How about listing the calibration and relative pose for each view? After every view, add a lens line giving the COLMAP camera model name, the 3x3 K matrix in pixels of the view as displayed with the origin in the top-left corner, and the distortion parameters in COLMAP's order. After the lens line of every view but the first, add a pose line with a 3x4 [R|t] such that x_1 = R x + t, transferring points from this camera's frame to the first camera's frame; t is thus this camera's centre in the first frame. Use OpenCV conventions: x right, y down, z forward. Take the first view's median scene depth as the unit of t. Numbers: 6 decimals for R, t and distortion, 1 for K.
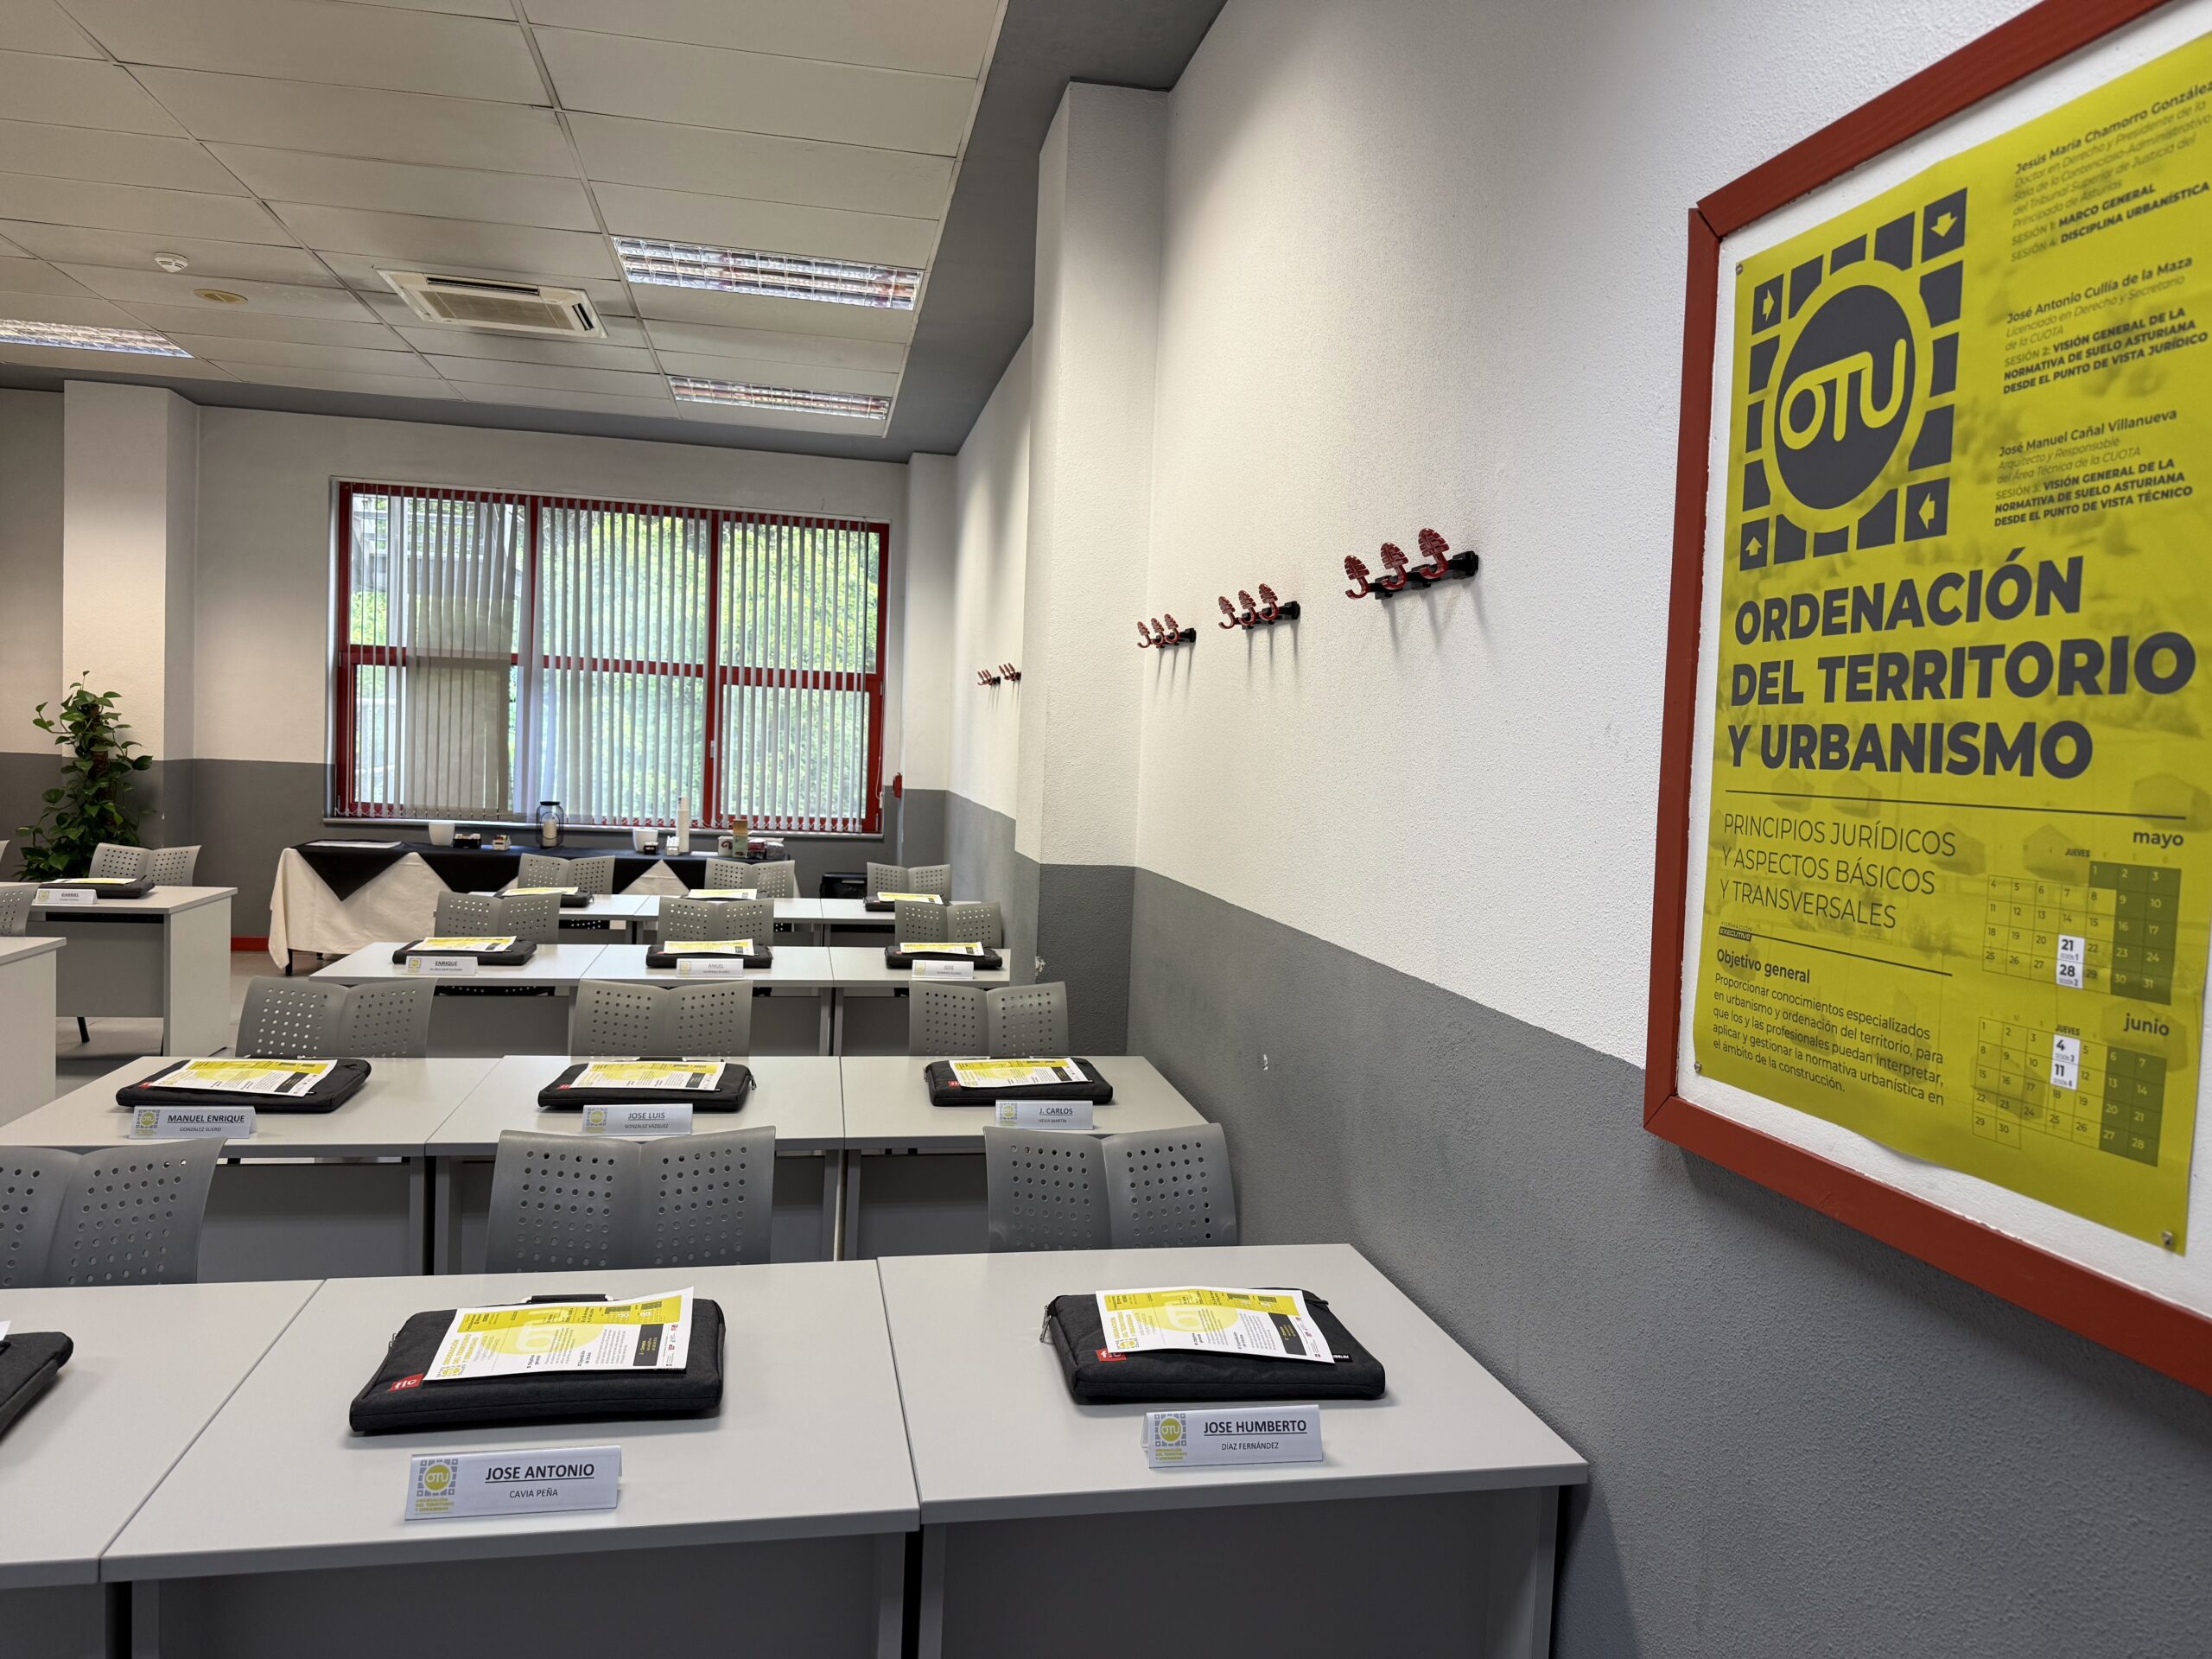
lens RADIAL K [[1565.8, 0, 1103.8], [0, 1565.8, 838.2], [0, 0, 1]] dist [0.098375, -0.139362]
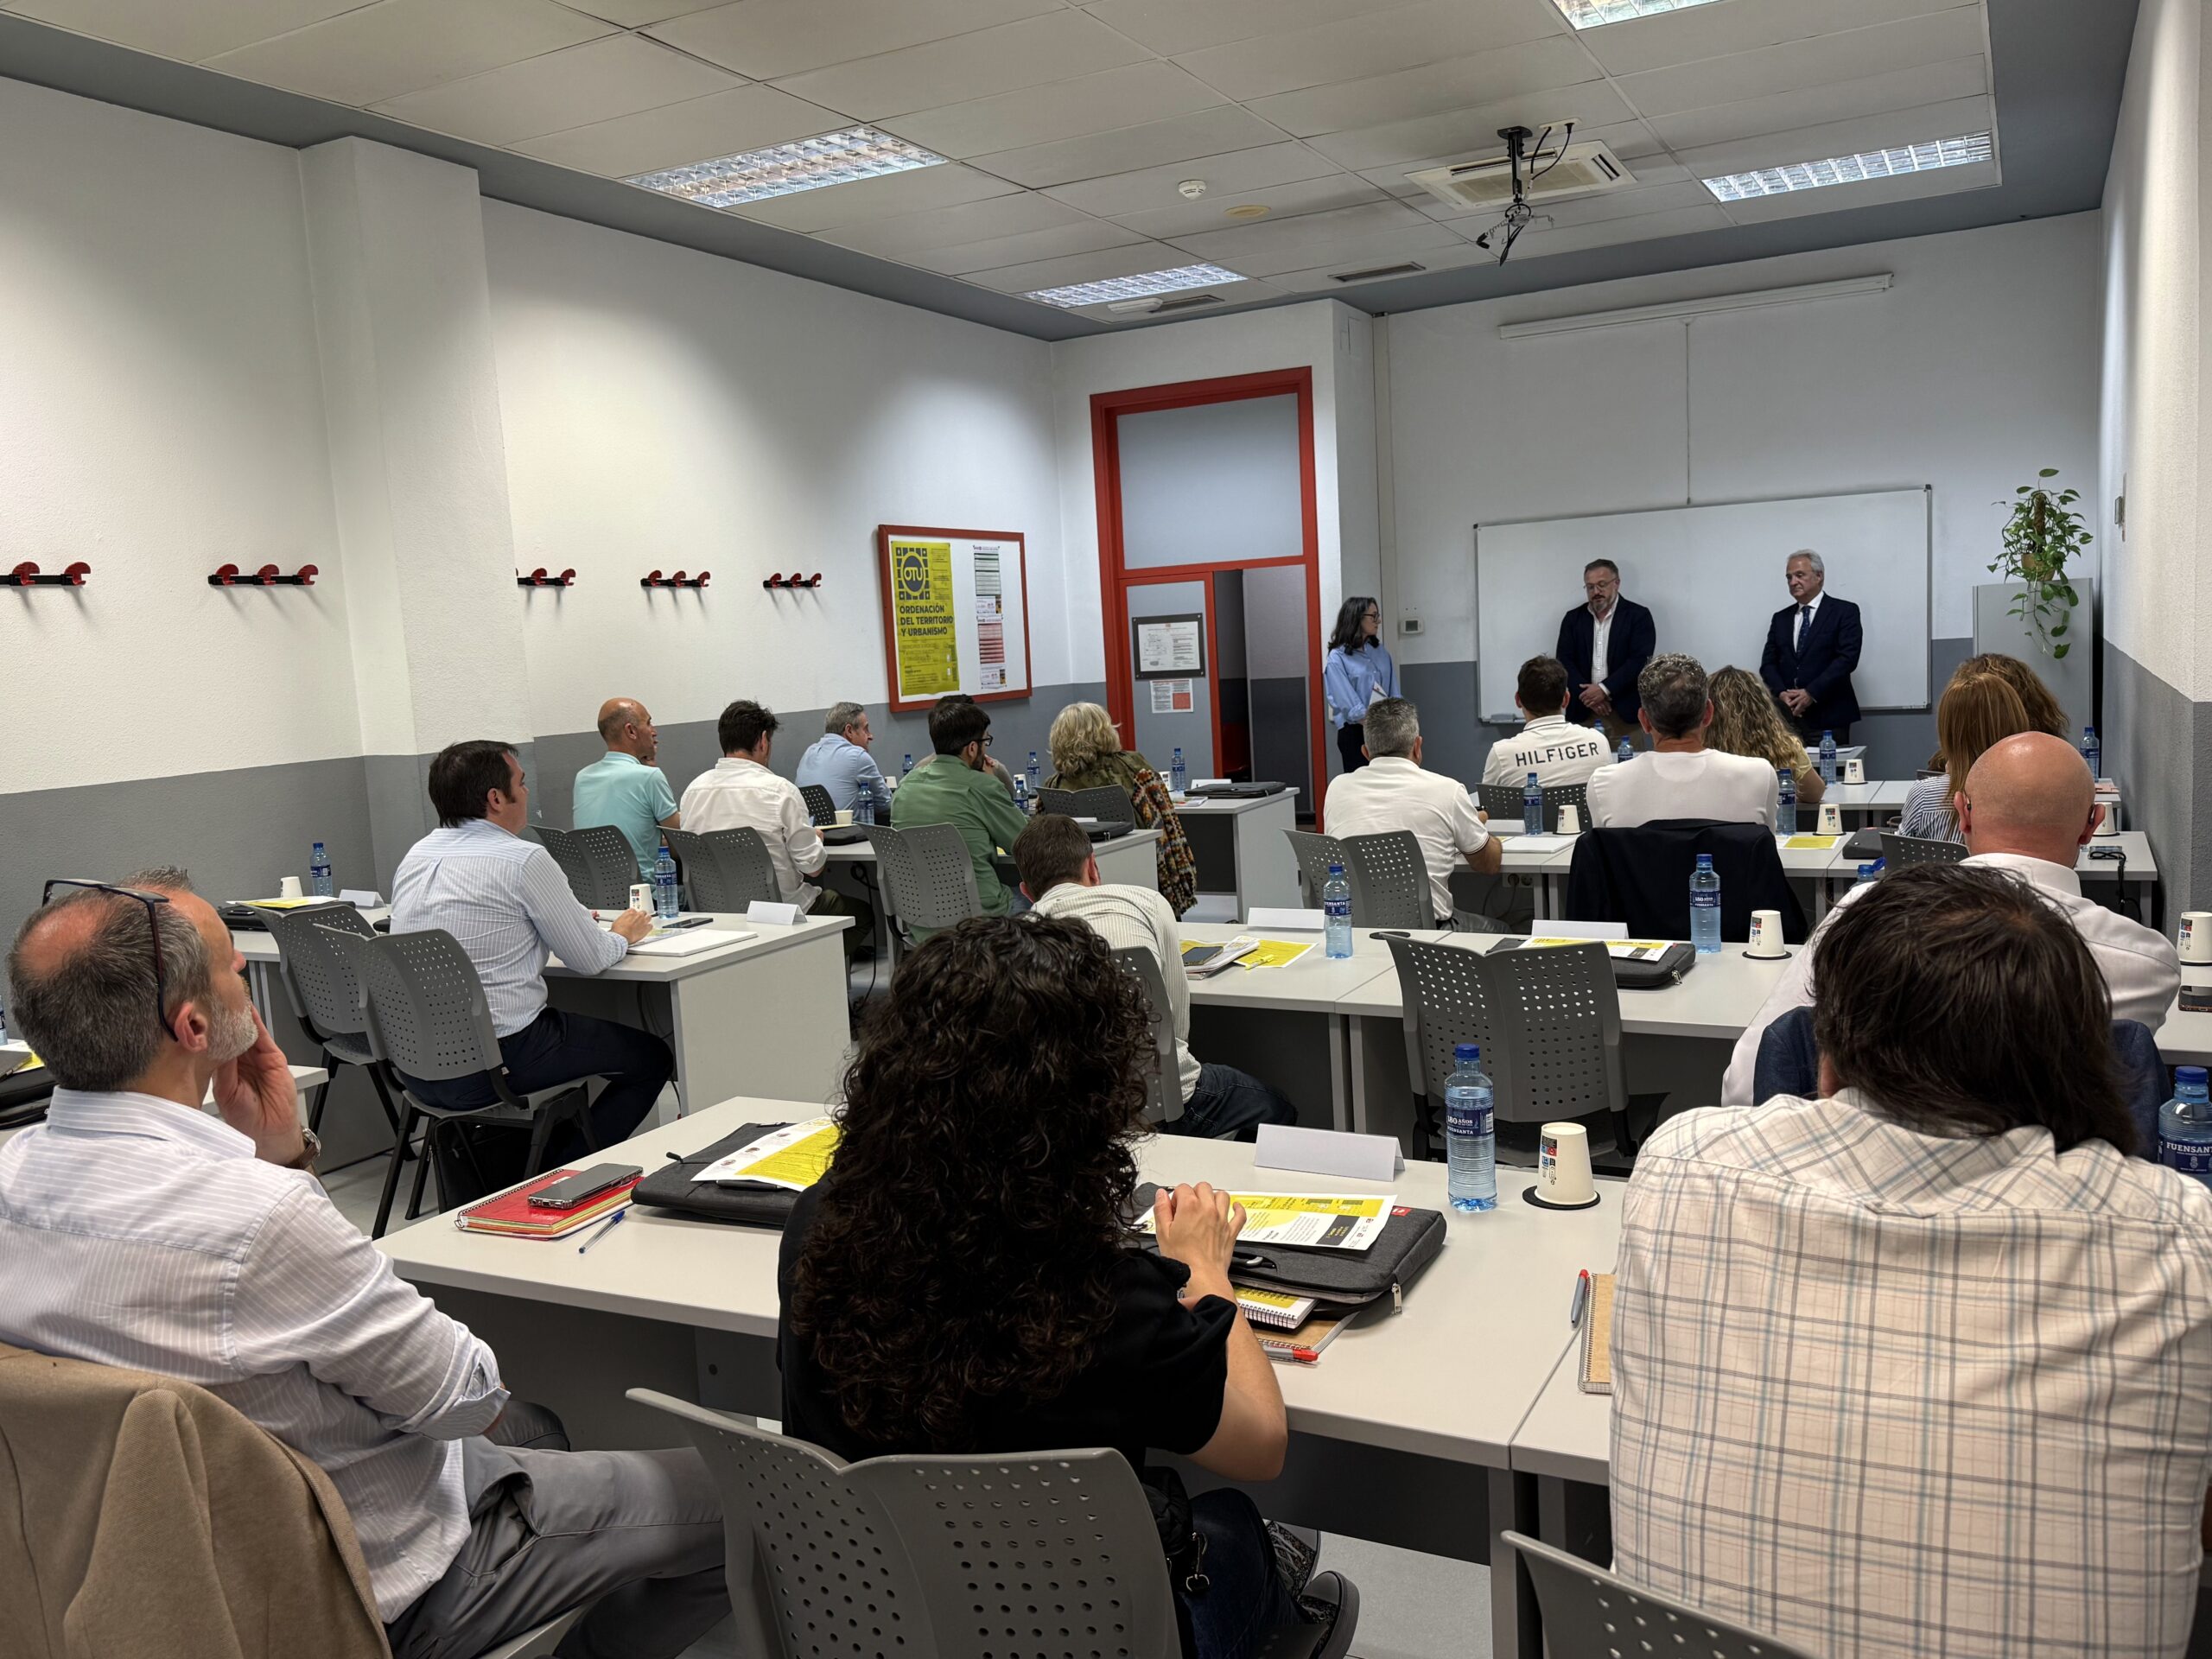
lens RADIAL K [[1696.1, 0, 1106.0], [0, 1696.1, 829.5], [0, 0, 1]] dist [-0.002058, -0.004611]
pose [[-0.761235, -0.063246, 0.645385, -4.131244], [0.067555, 0.982083, 0.175922, -0.391026], [-0.644948, 0.177517, -0.743323, 5.267609]]
